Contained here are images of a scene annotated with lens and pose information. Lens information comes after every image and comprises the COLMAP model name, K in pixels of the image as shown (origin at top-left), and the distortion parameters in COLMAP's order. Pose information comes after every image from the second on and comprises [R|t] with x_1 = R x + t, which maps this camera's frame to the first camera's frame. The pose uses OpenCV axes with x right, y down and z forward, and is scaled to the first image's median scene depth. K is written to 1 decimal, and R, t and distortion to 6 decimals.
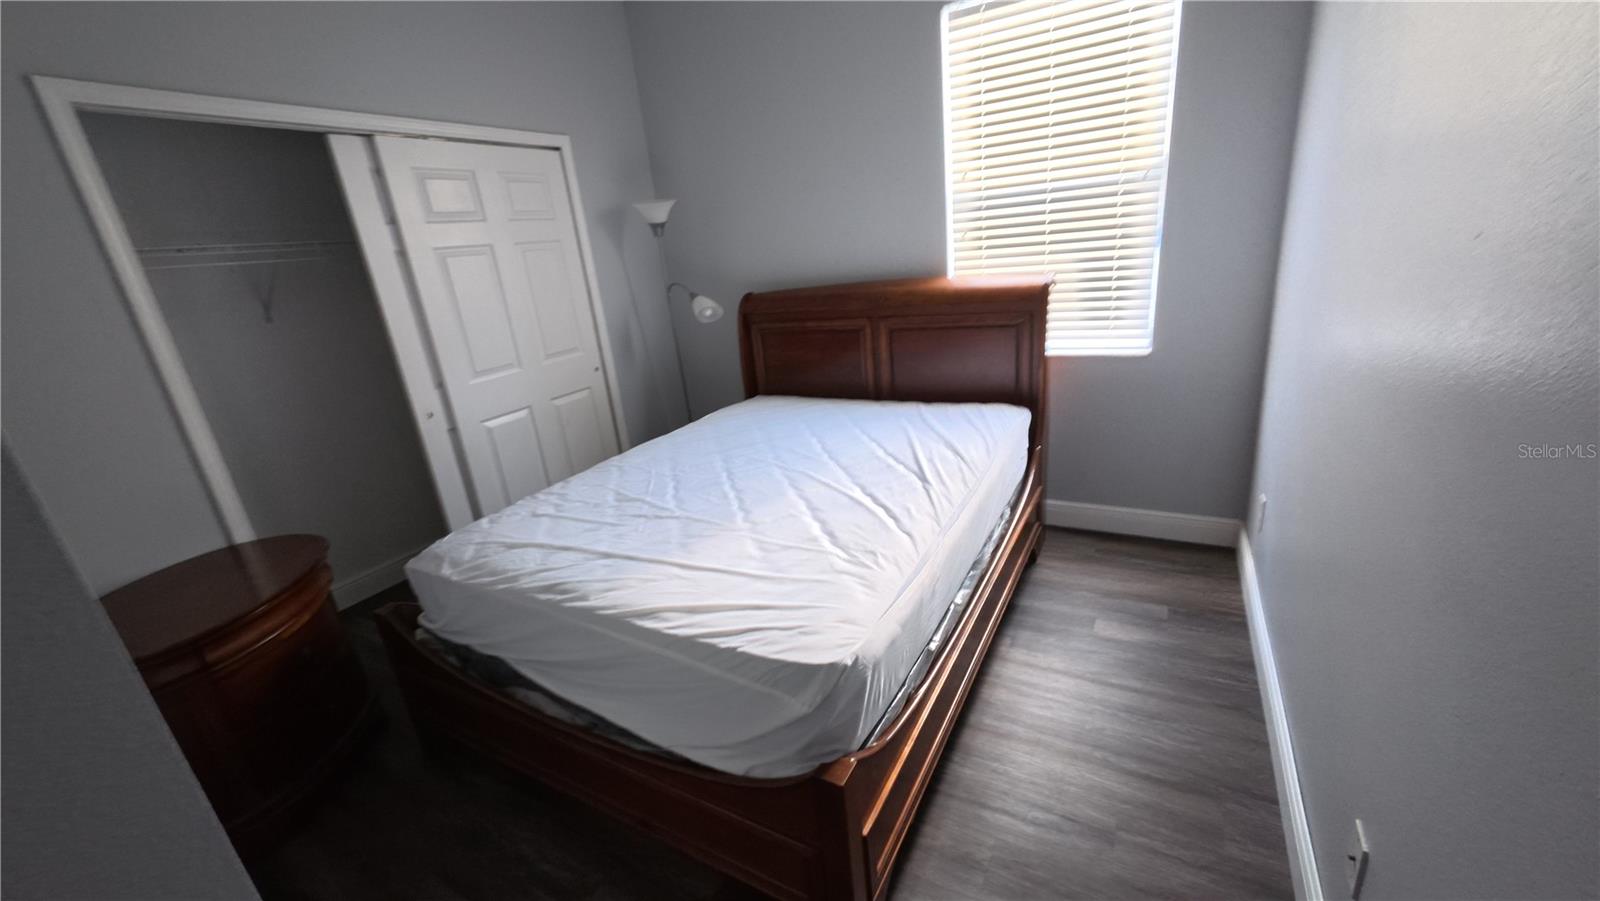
lens RADIAL K [[620.9, 0, 796.1], [0, 620.9, 448.5], [0, 0, 1]] dist [0.001790, -0.000015]
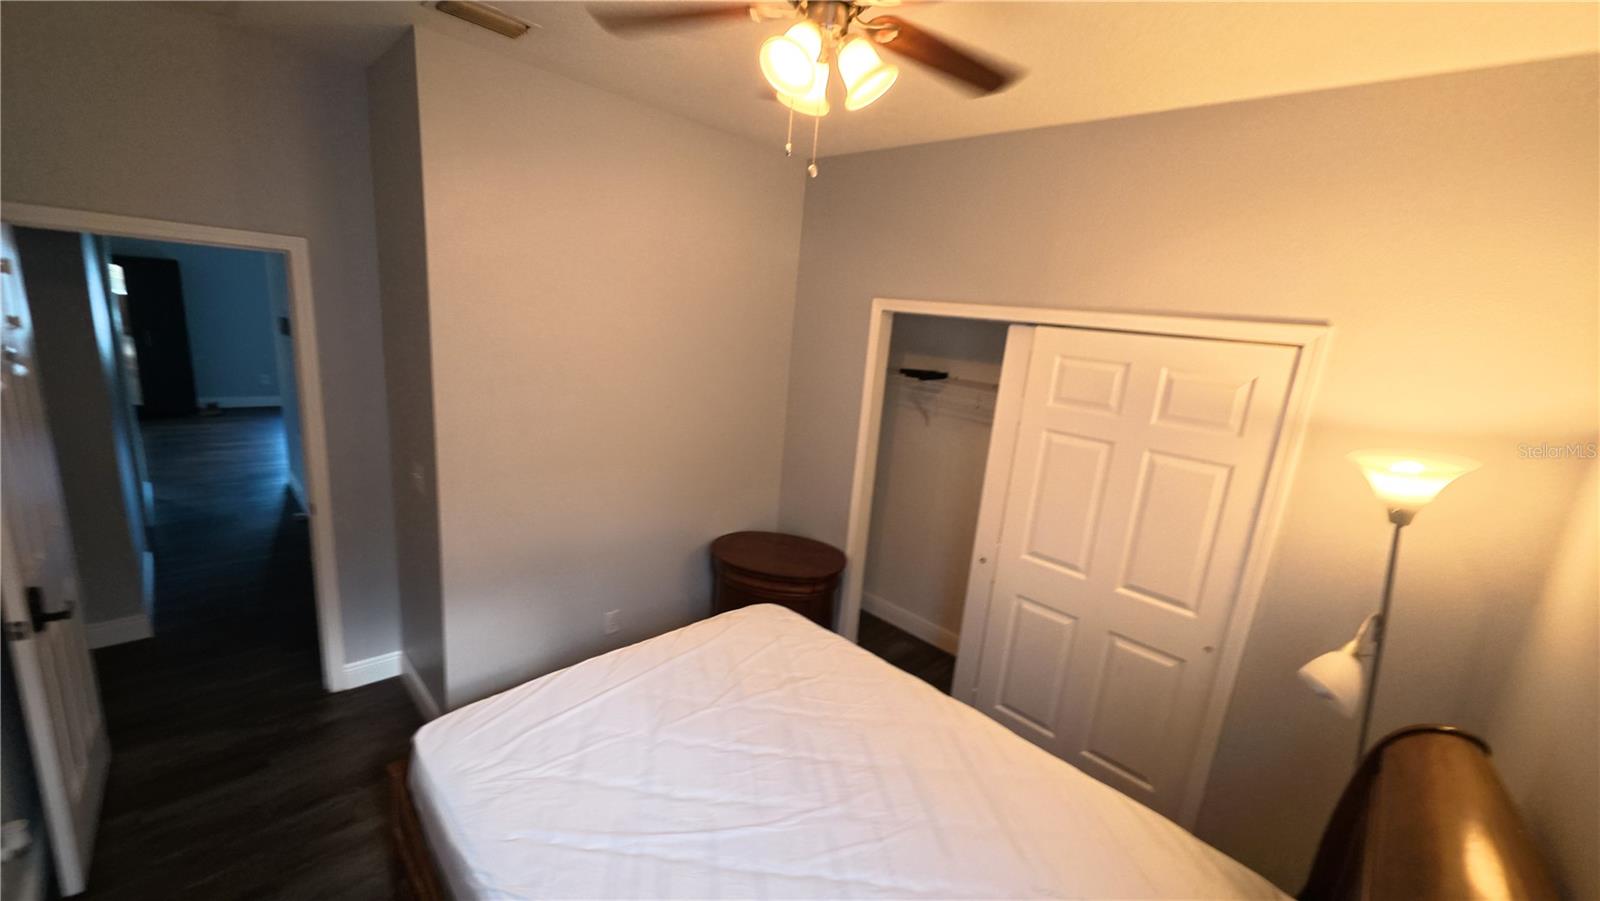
lens RADIAL K [[620.9, 0, 796.1], [0, 620.9, 448.5], [0, 0, 1]] dist [0.001790, -0.000015]
pose [[-0.274362, 0.279461, -0.920123, 0.508530], [-0.364671, 0.855133, 0.368459, -0.570525], [0.889798, 0.436633, -0.132705, 0.867094]]
